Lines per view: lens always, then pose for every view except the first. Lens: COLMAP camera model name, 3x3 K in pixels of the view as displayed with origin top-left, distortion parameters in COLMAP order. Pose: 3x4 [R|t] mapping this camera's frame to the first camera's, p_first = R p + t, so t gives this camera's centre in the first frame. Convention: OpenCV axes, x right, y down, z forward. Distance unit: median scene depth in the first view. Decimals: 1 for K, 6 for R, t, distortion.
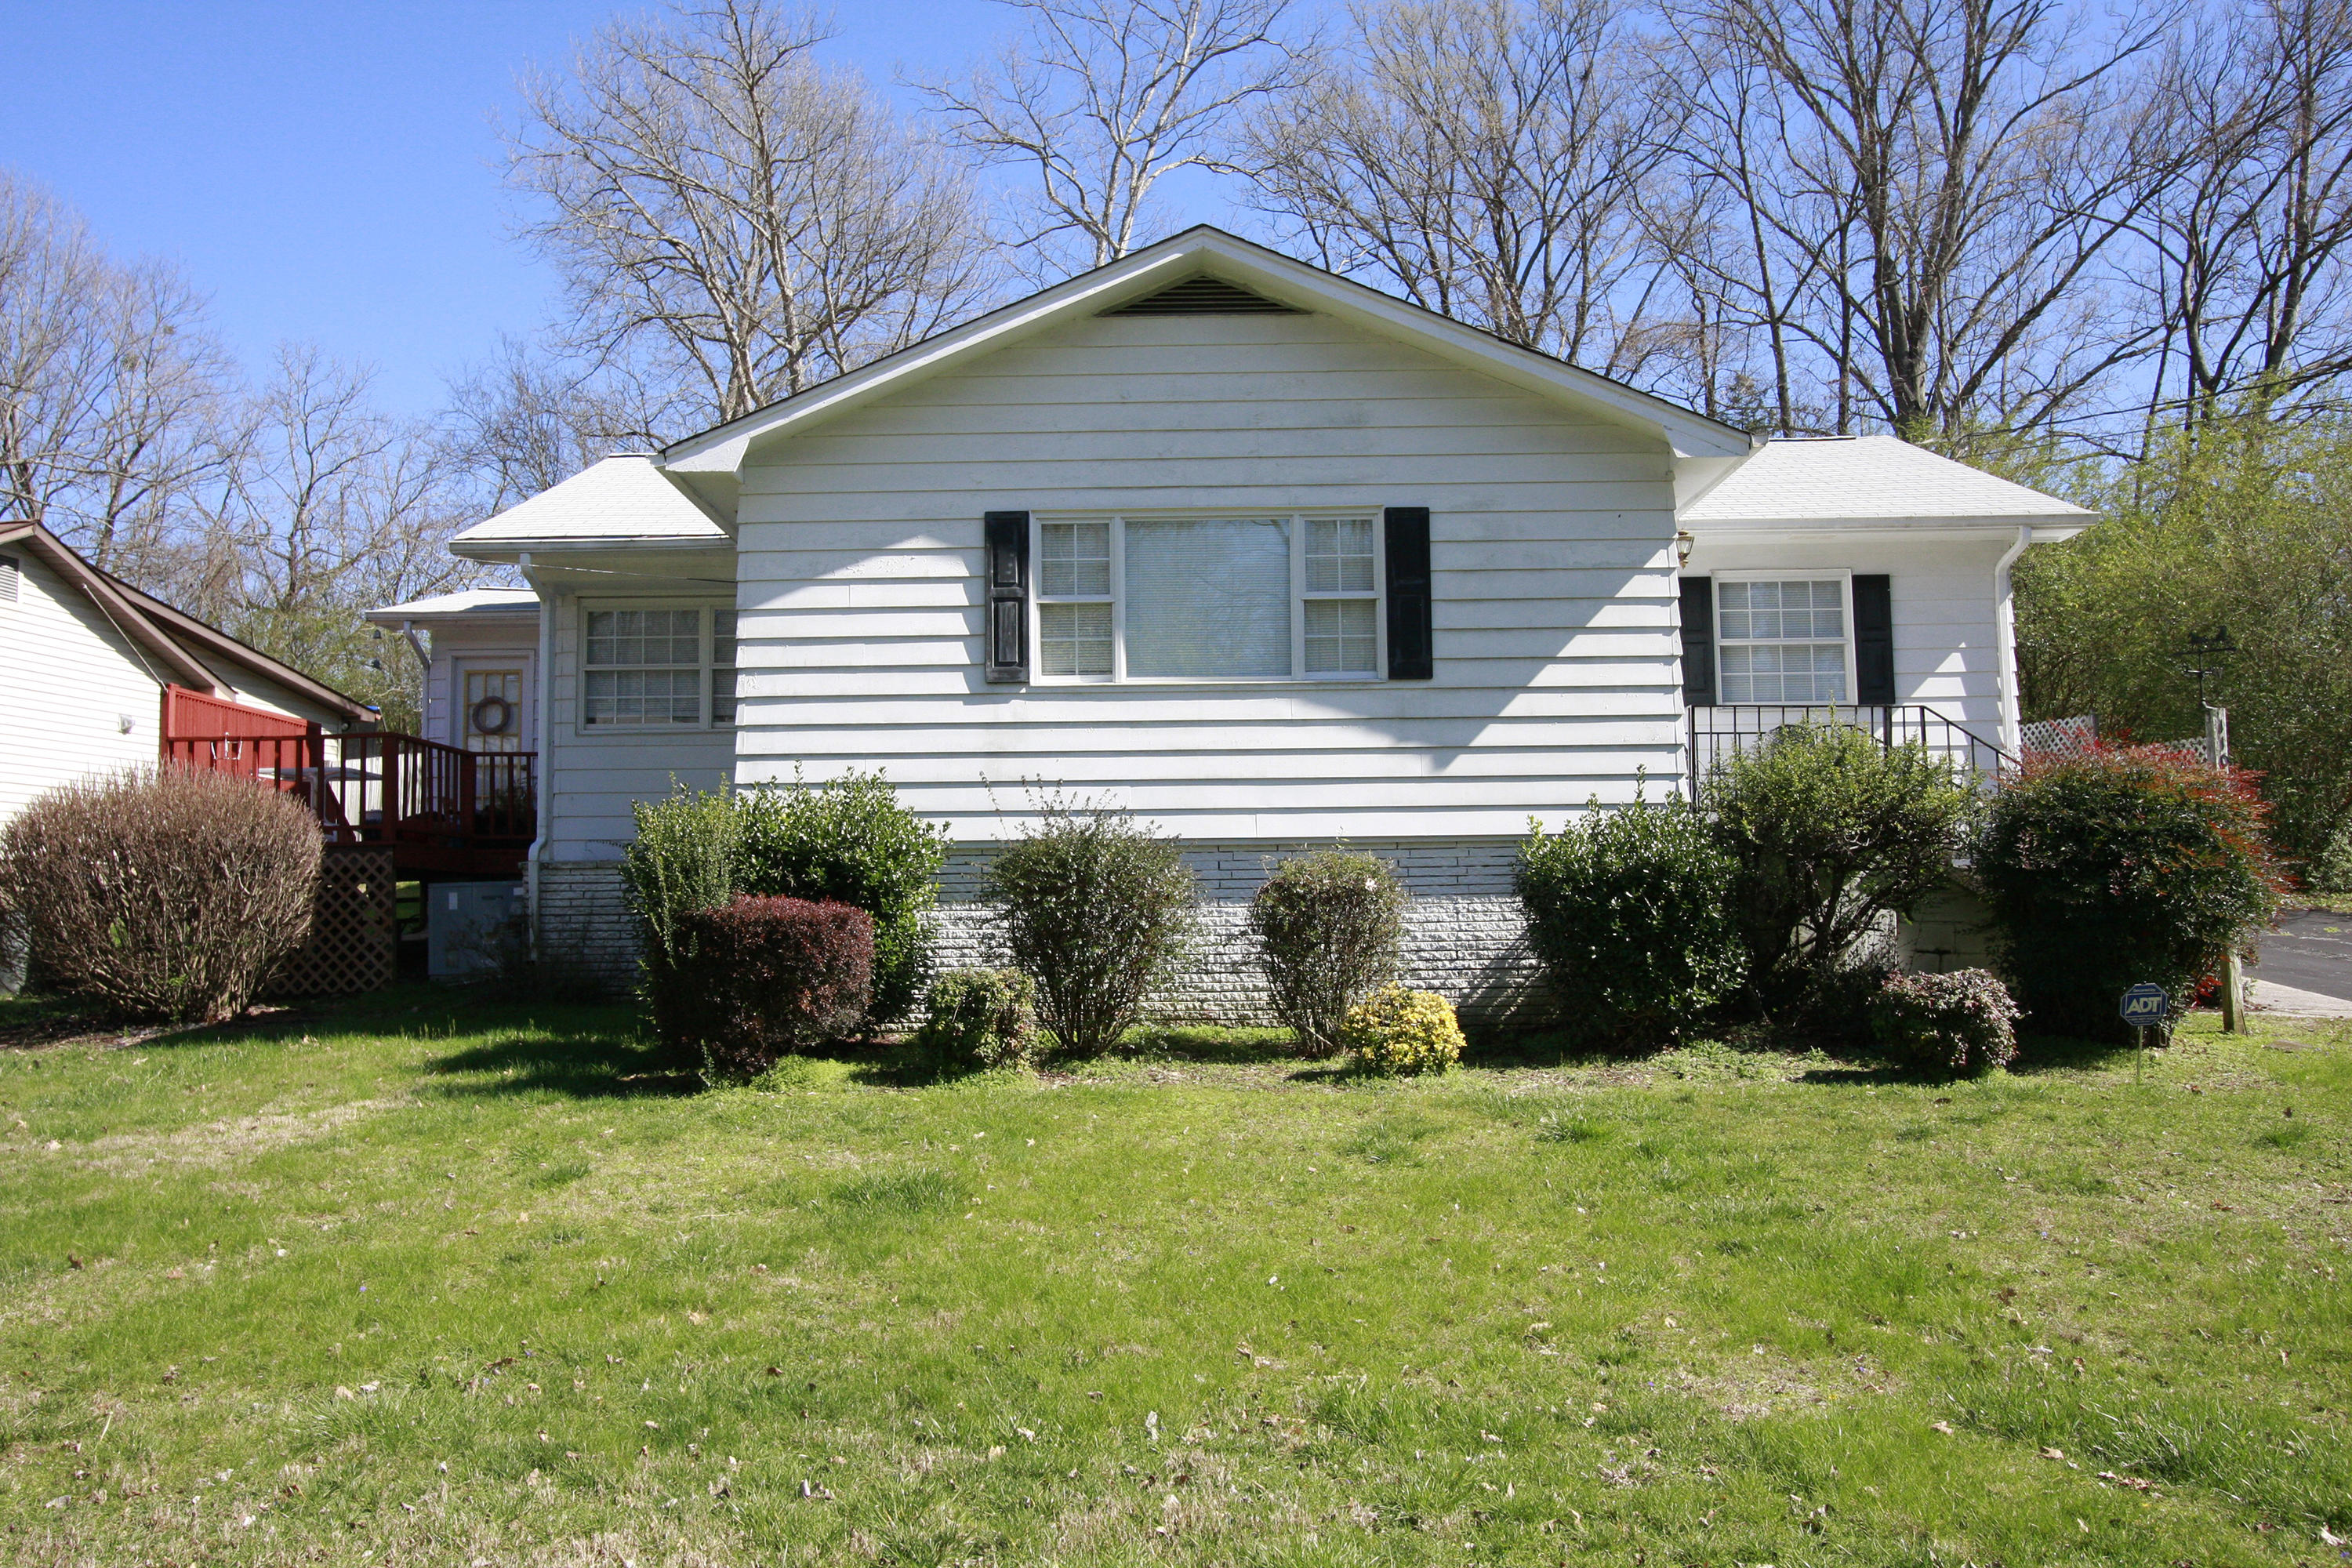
lens RADIAL K [[1898.3, 0, 1176.0], [0, 1898.3, 784.0], [0, 0, 1]] dist [-0.008611, -0.003328]
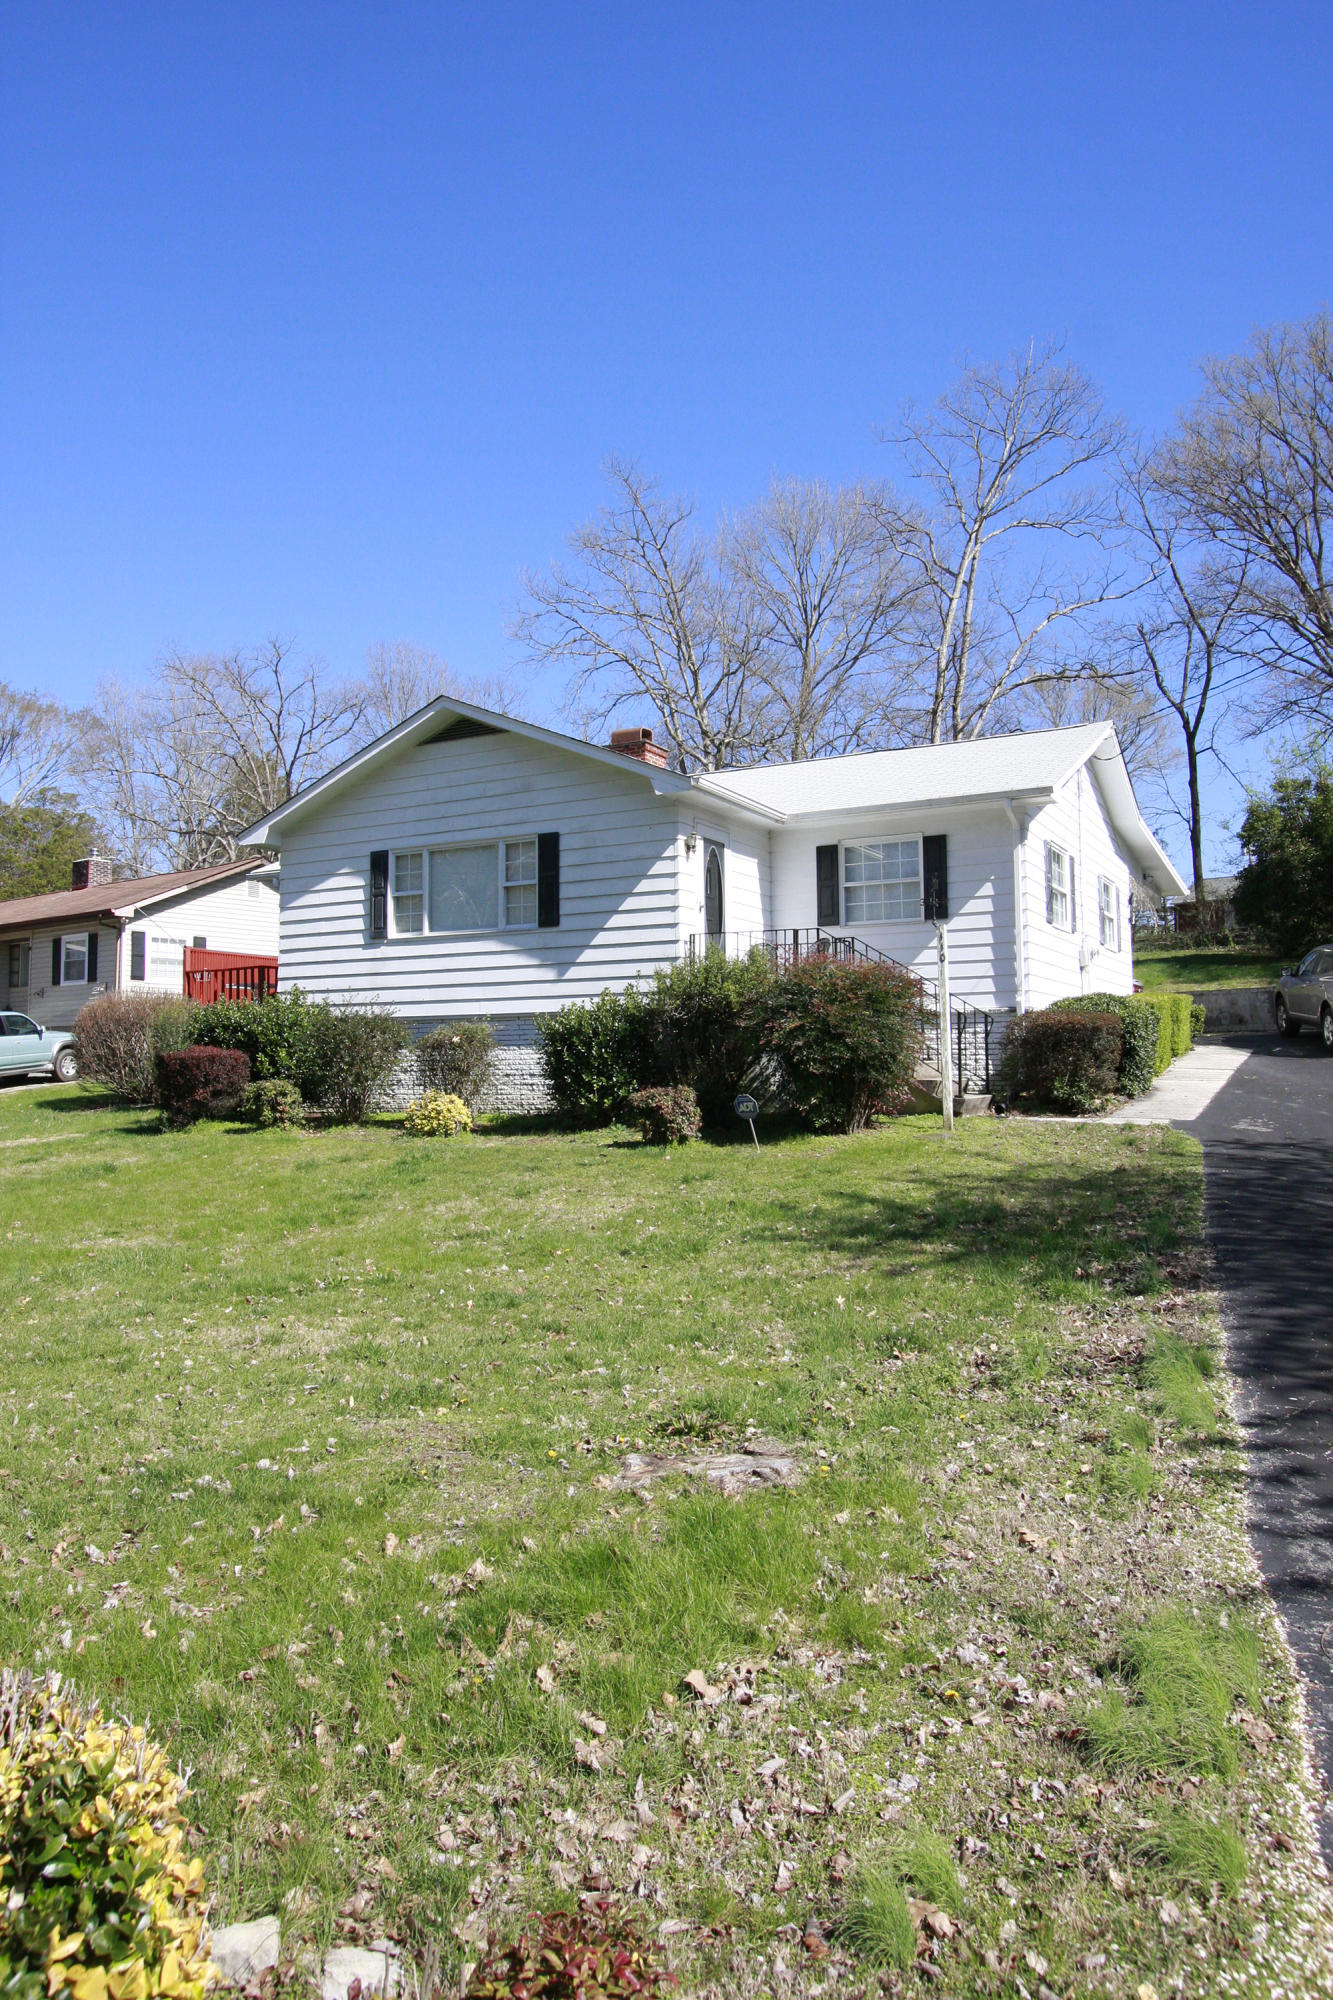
lens RADIAL K [[1365.8, 0, 666.5], [0, 1365.8, 1000.0], [0, 0, 1]] dist [-0.068917, -0.000122]
pose [[0.881810, -0.019951, -0.471183, 0.841981], [0.034847, 0.999130, 0.022911, -0.010545], [0.470316, -0.036623, 0.881738, -0.114952]]
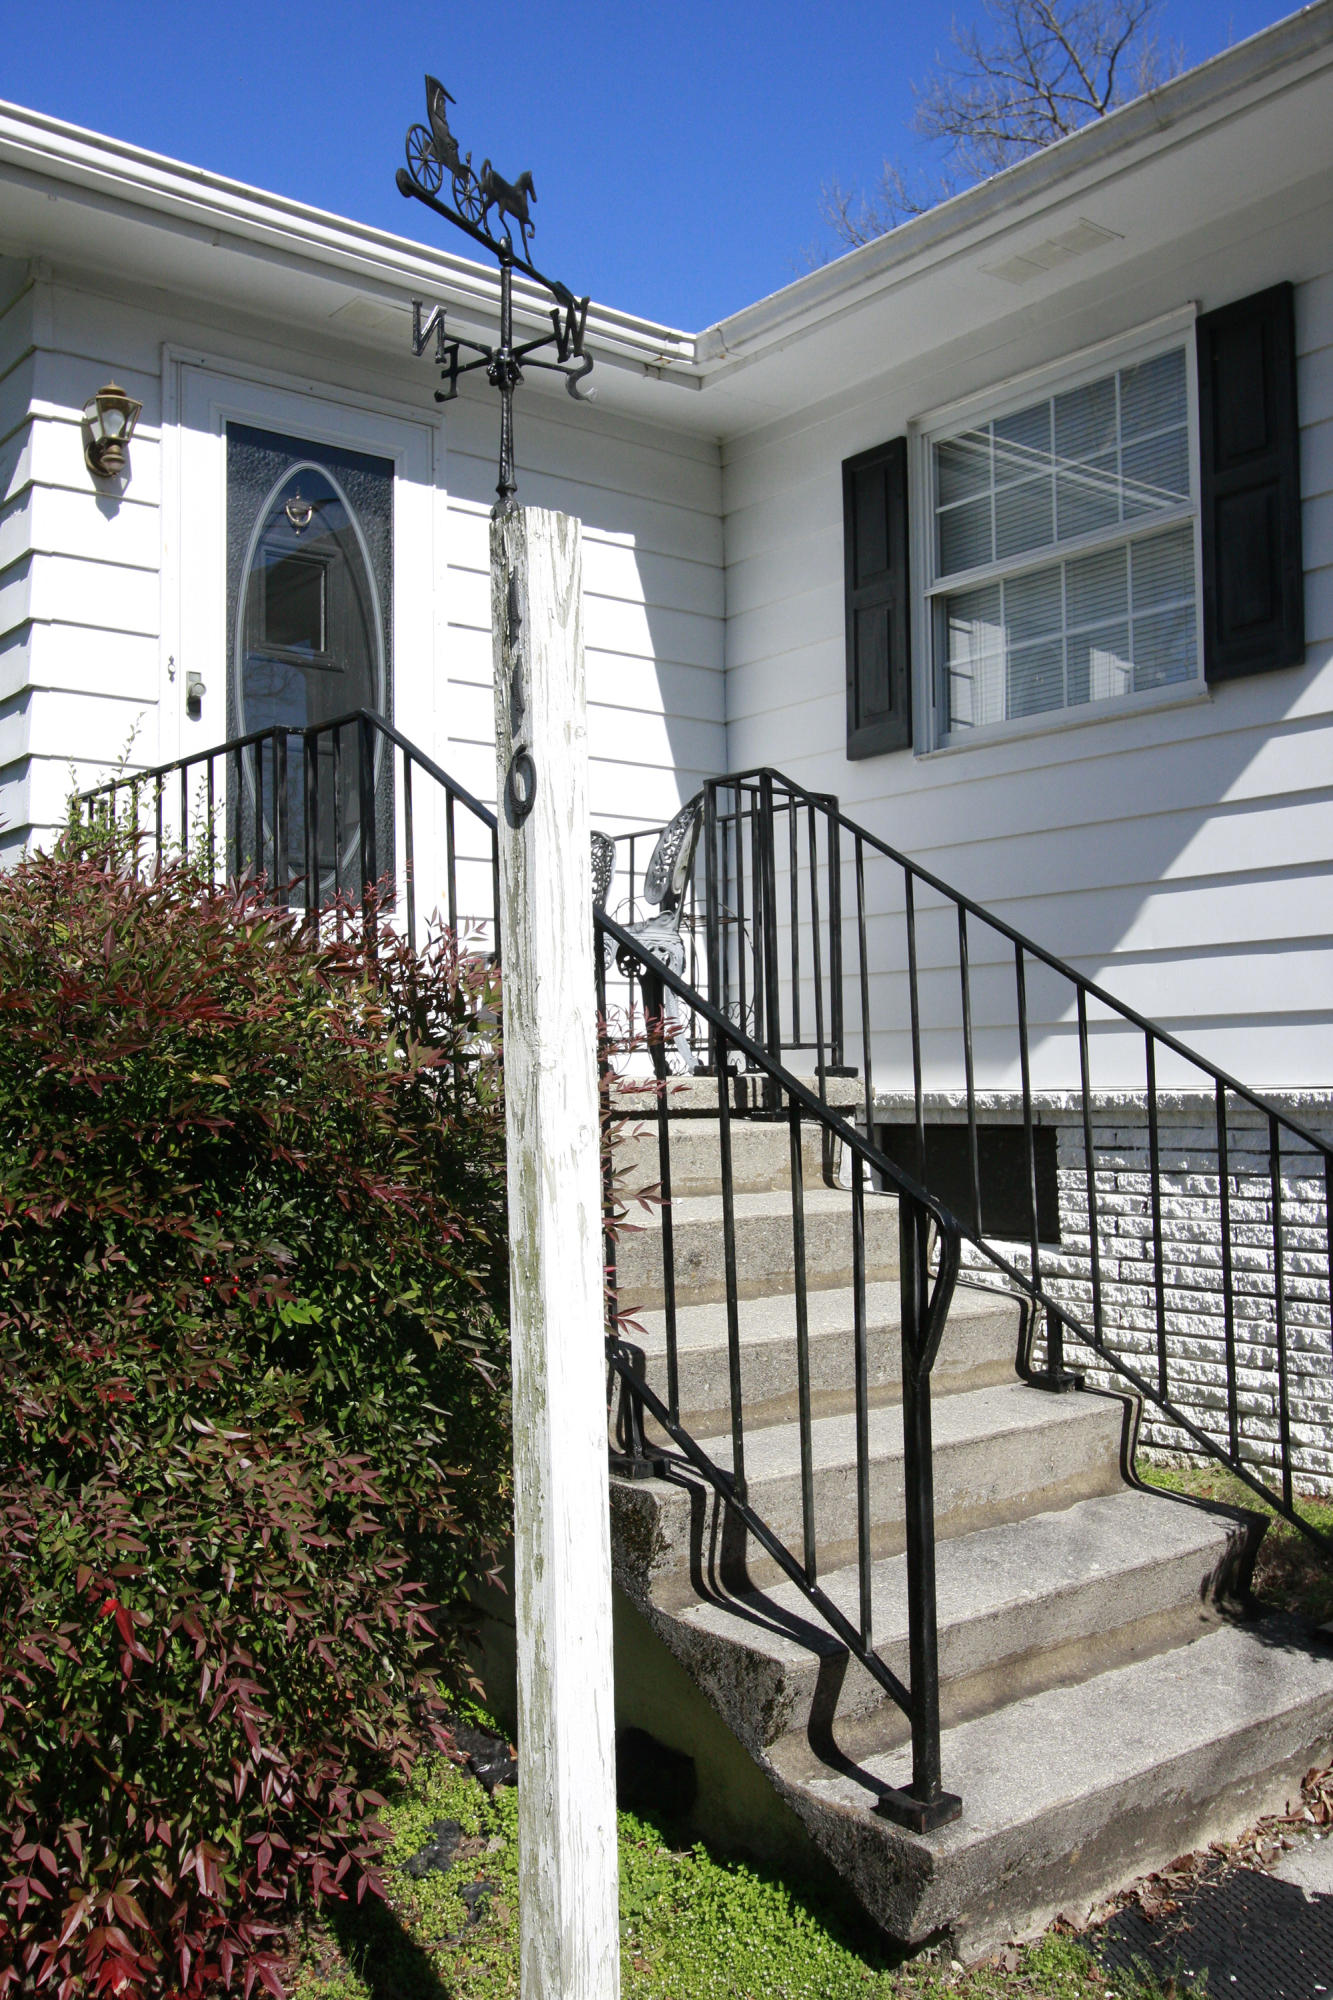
lens RADIAL K [[1790.3, 0, 666.5], [0, 1790.3, 1000.0], [0, 0, 1]] dist [0.013721, 0.004353]
pose [[0.623117, -0.030042, -0.781551, 0.667422], [0.067608, 0.997591, 0.015557, 0.005801], [0.779201, -0.062533, 0.623647, 0.853252]]
